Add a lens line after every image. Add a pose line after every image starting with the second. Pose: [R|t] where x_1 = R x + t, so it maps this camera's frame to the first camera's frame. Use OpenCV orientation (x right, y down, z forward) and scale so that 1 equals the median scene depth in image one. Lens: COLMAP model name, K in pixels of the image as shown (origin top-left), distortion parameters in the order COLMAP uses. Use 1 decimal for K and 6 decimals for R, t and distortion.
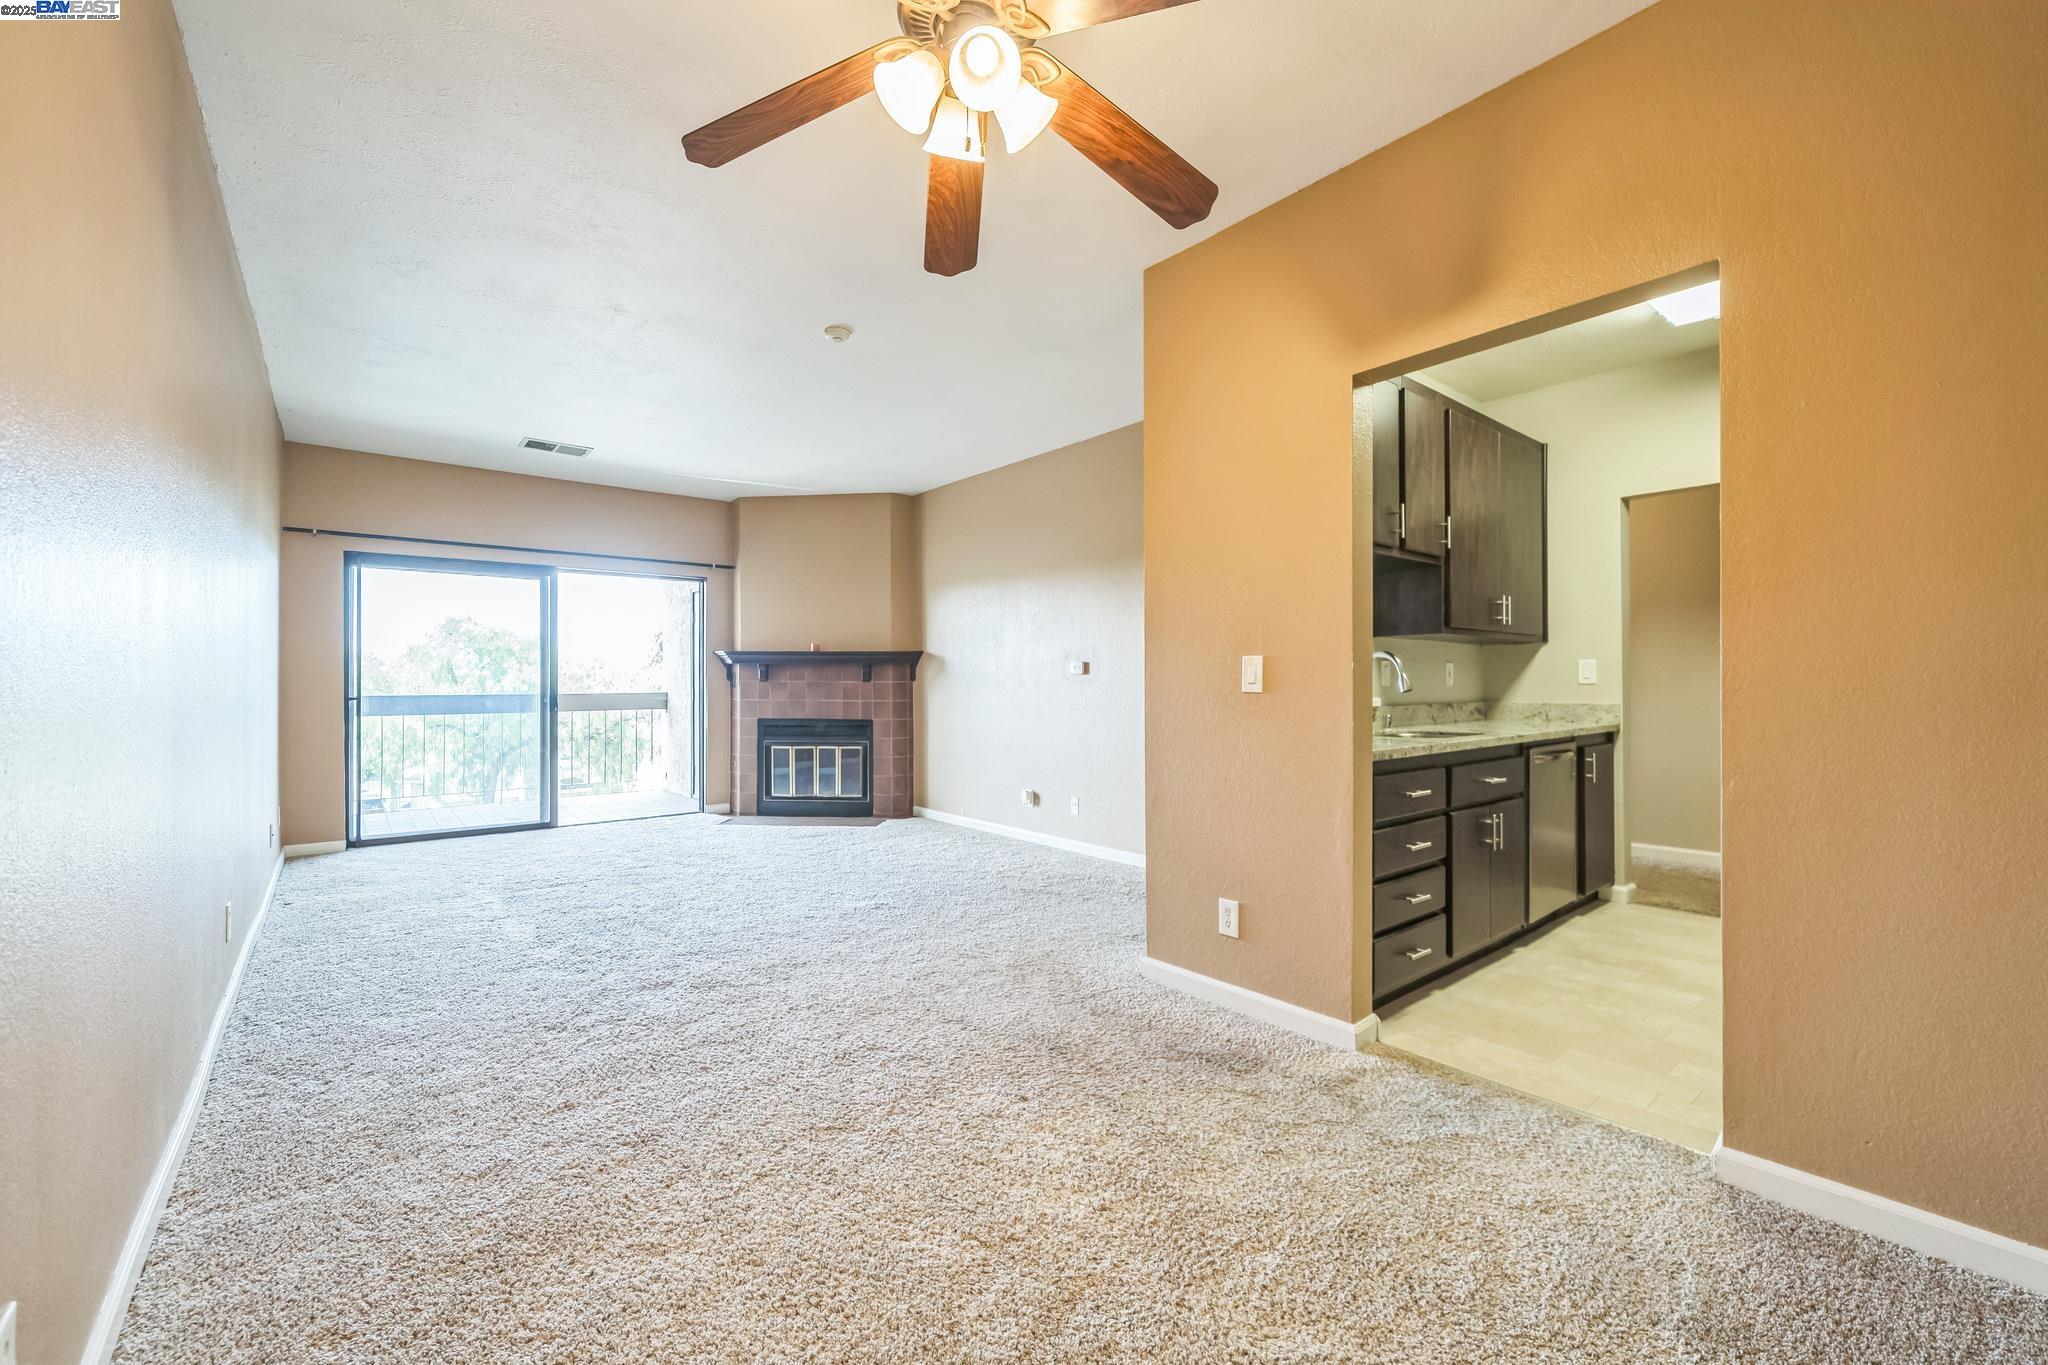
lens RADIAL K [[819.2, 0, 1035.6], [0, 819.2, 676.7], [0, 0, 1]] dist [-0.001386, -0.000366]
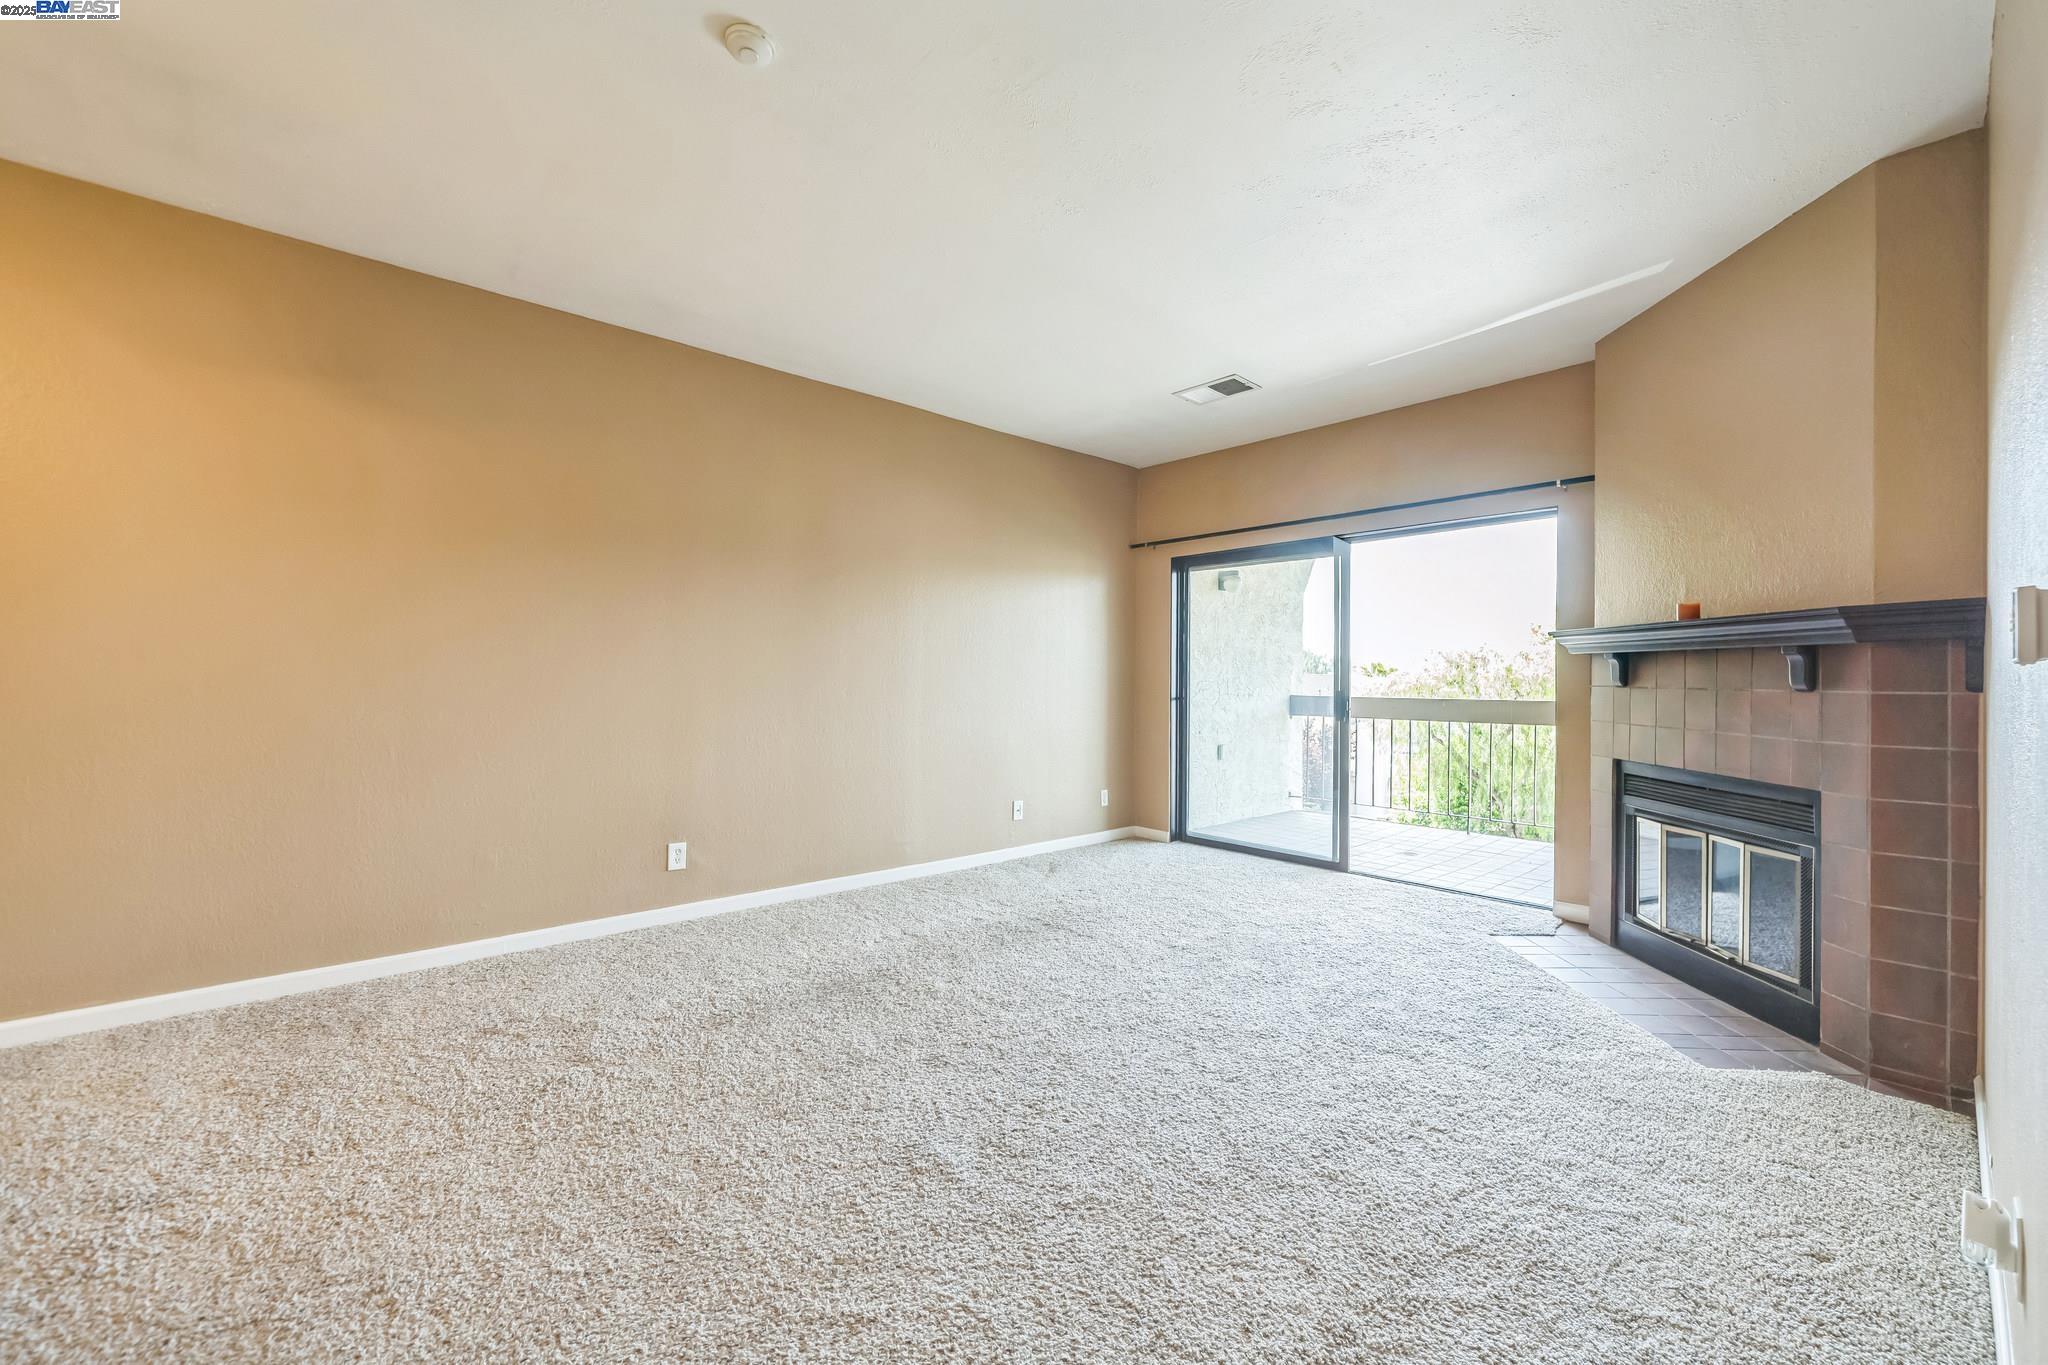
lens RADIAL K [[819.2, 0, 1035.6], [0, 819.2, 676.7], [0, 0, 1]] dist [-0.001386, -0.000366]
pose [[0.042702, -0.000312, -0.999088, 0.163187], [-0.002694, 0.999996, -0.000427, 0.000422], [0.999084, 0.002709, 0.042701, 0.621126]]
